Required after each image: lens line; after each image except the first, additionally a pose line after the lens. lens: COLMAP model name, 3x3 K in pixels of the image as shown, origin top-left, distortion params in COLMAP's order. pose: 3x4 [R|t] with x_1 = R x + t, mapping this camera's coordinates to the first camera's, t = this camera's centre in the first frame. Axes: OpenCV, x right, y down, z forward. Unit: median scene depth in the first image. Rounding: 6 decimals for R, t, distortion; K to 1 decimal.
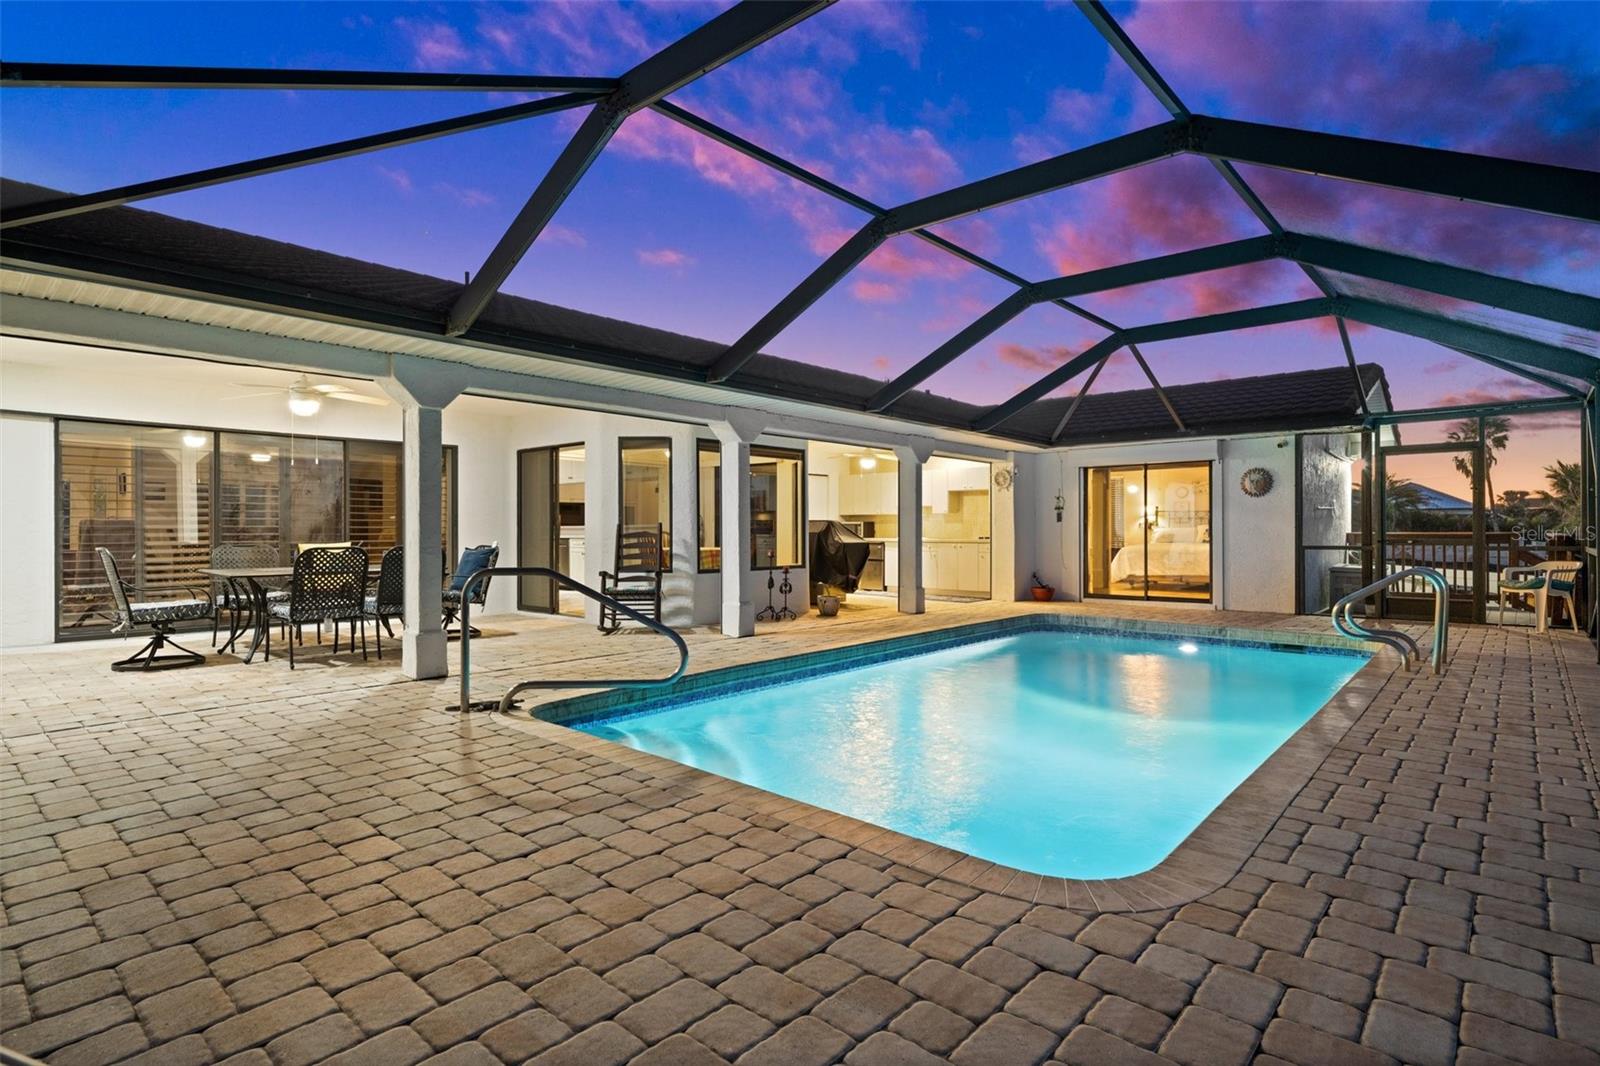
lens RADIAL K [[802.7, 0, 799.3], [0, 802.7, 531.3], [0, 0, 1]] dist [-0.004863, -0.000360]
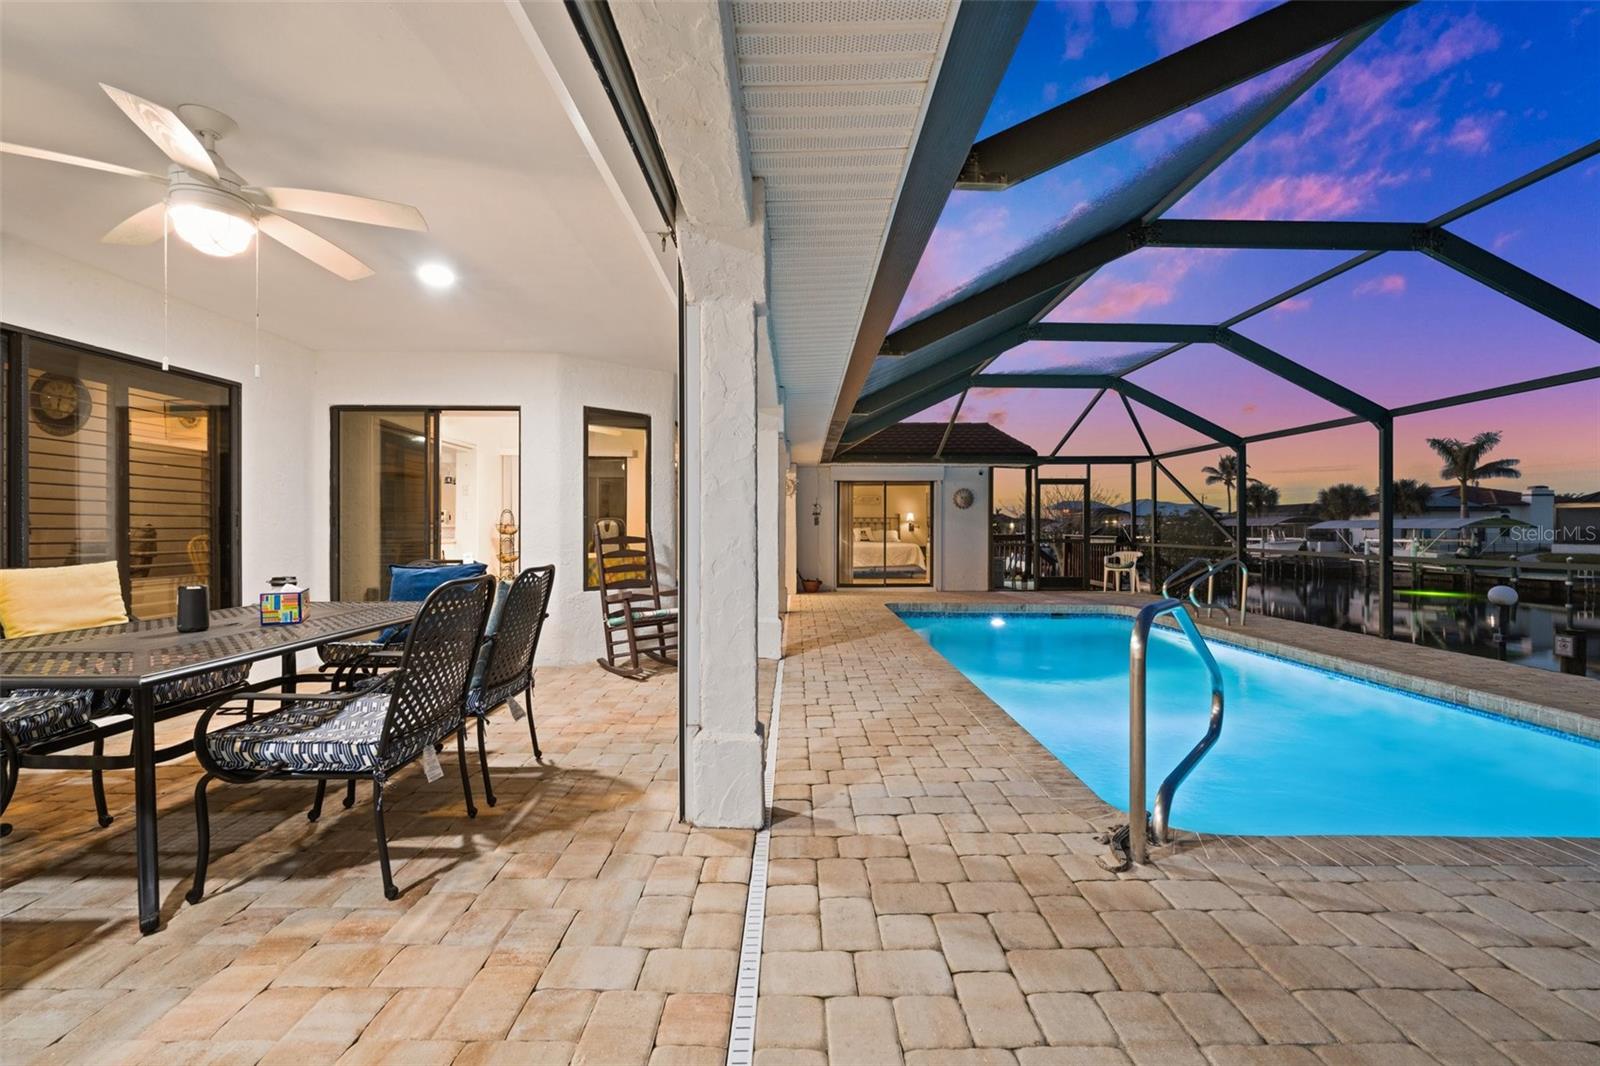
lens RADIAL K [[640.8, 0, 802.7], [0, 640.8, 531.1], [0, 0, 1]] dist [-0.000584, -0.000267]
pose [[0.740814, 0.001743, 0.671707, -0.392058], [-0.001921, 0.999998, -0.000476, -0.003148], [-0.671707, -0.000938, 0.740816, 0.361493]]
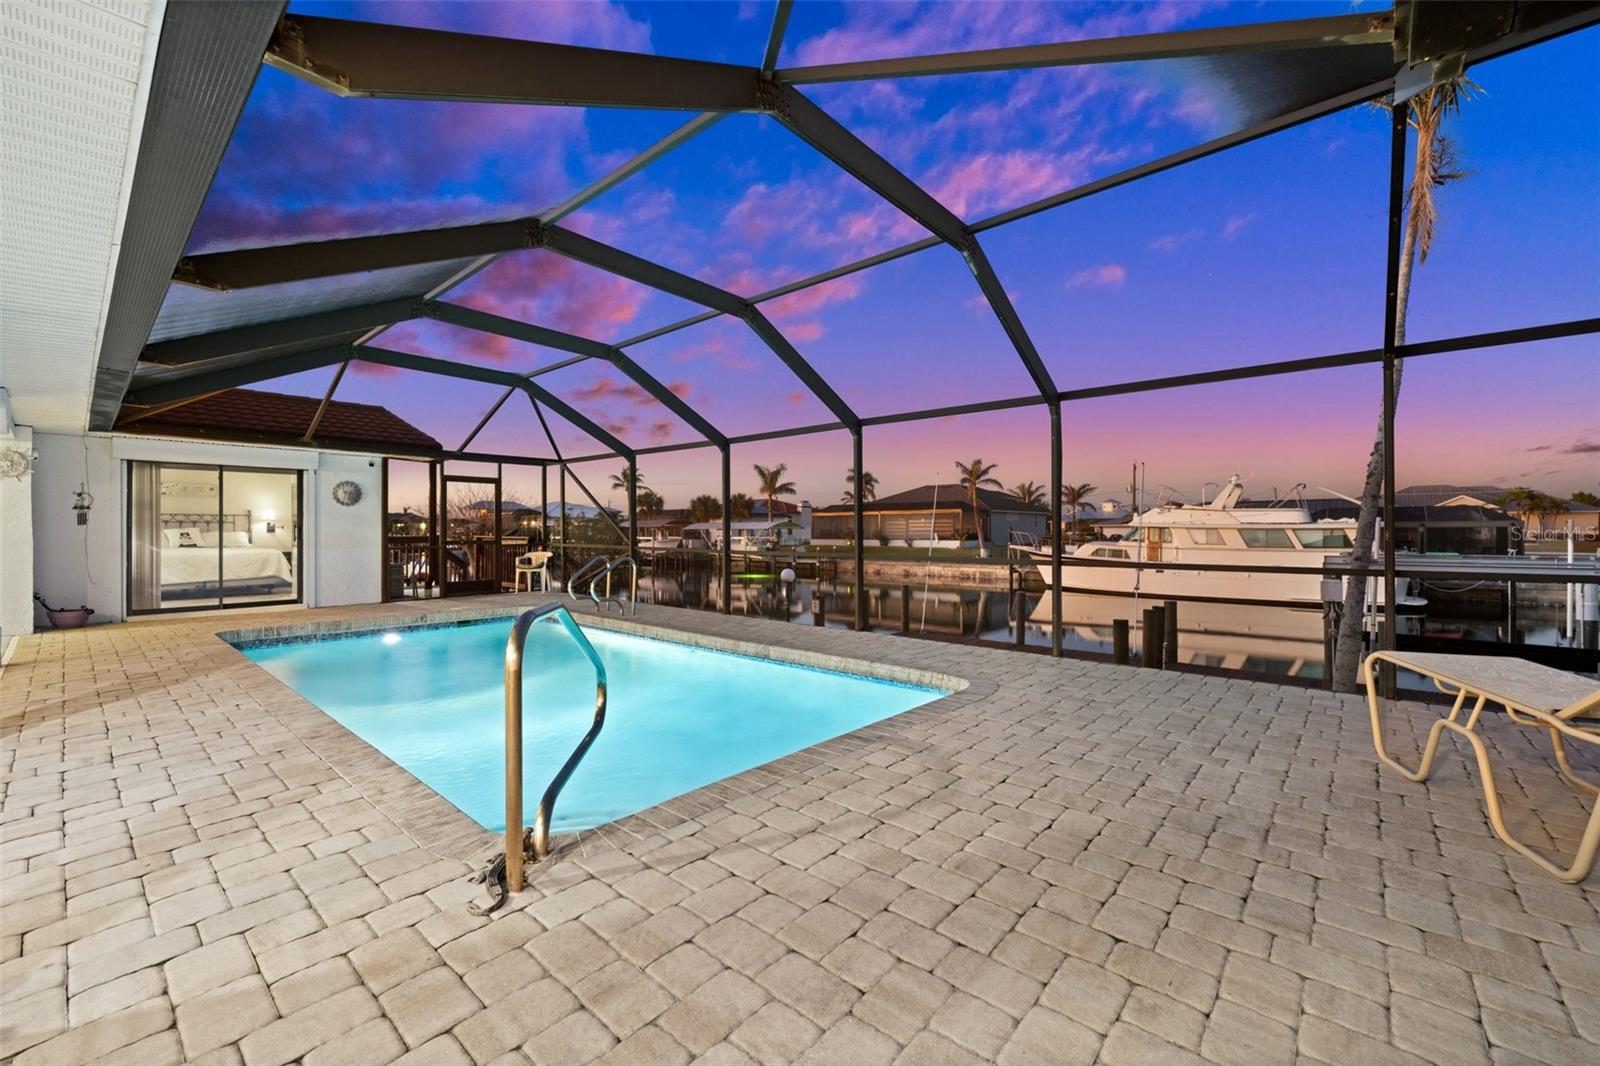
lens RADIAL K [[640.8, 0, 798.7], [0, 640.8, 531.2], [0, 0, 1]] dist [-0.000584, -0.000267]
pose [[-0.010444, 0.001096, 0.999945, -0.365771], [0.002626, 0.999996, -0.001068, -0.003686], [-0.999942, 0.002614, -0.010447, 0.358804]]
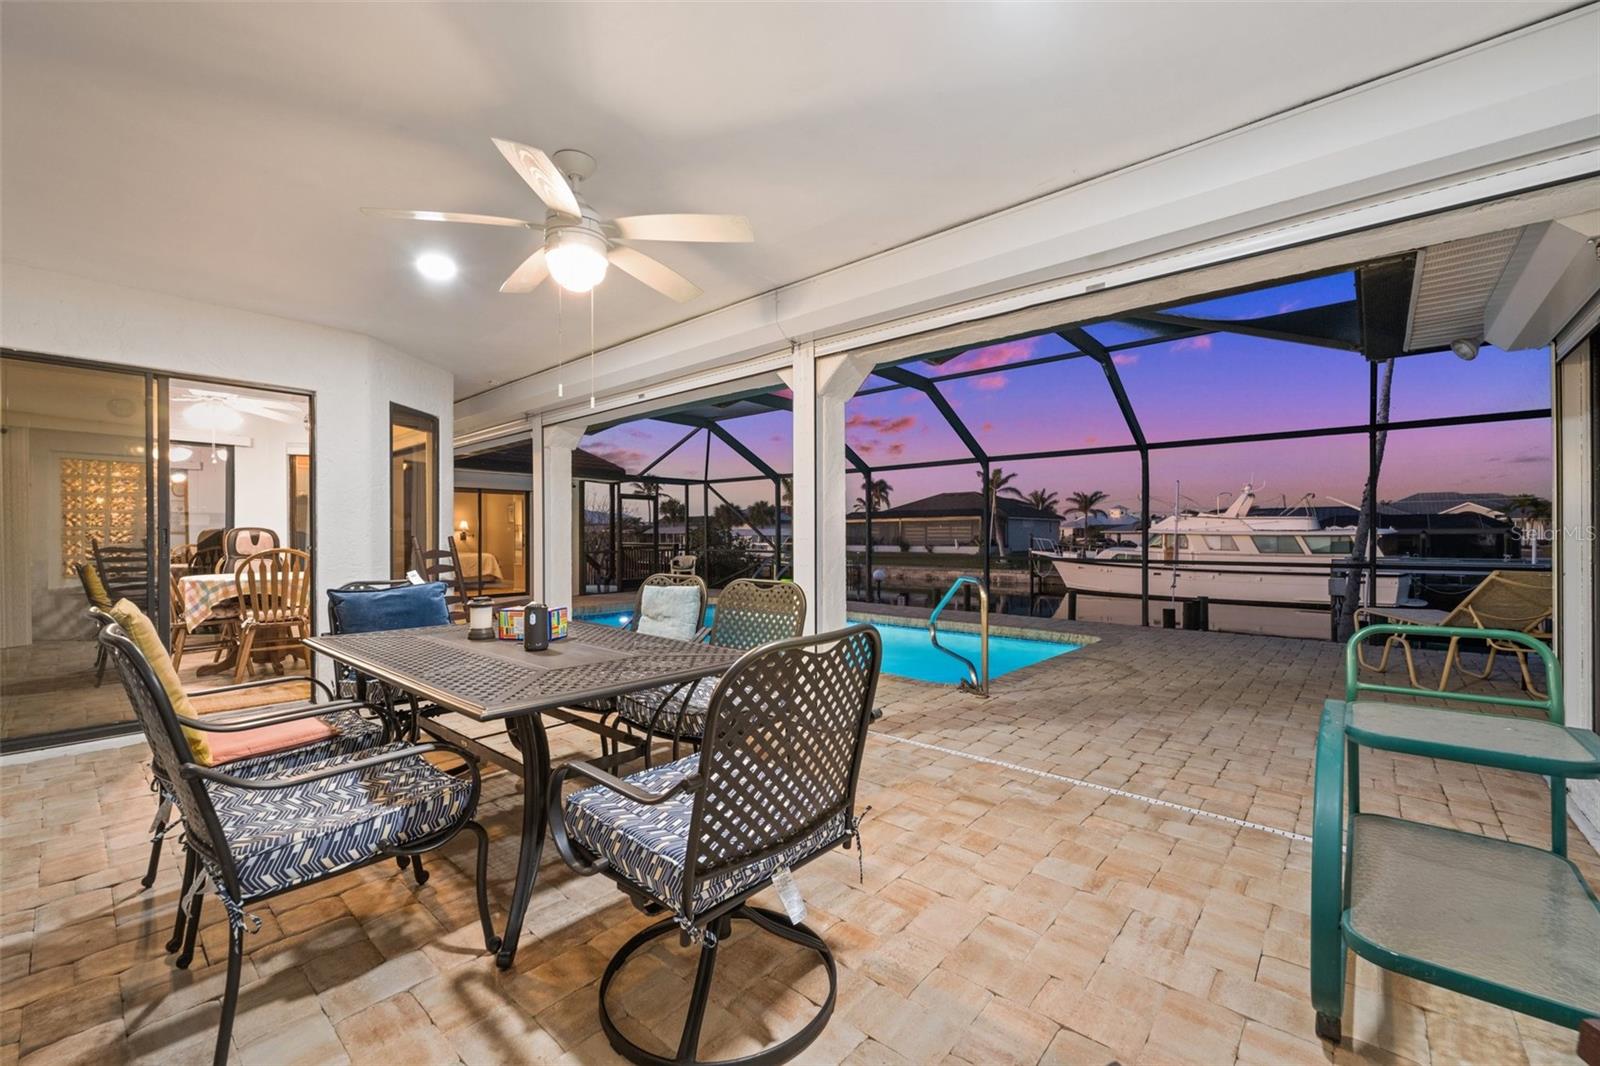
lens RADIAL K [[640.8, 0, 795.4], [0, 640.8, 539.1], [0, 0, 1]] dist [-0.000584, -0.000267]
pose [[-0.000060, -0.001670, 0.999999, -0.613474], [0.002868, 0.999994, 0.001670, -0.006711], [-0.999996, 0.002868, -0.000055, 0.565895]]
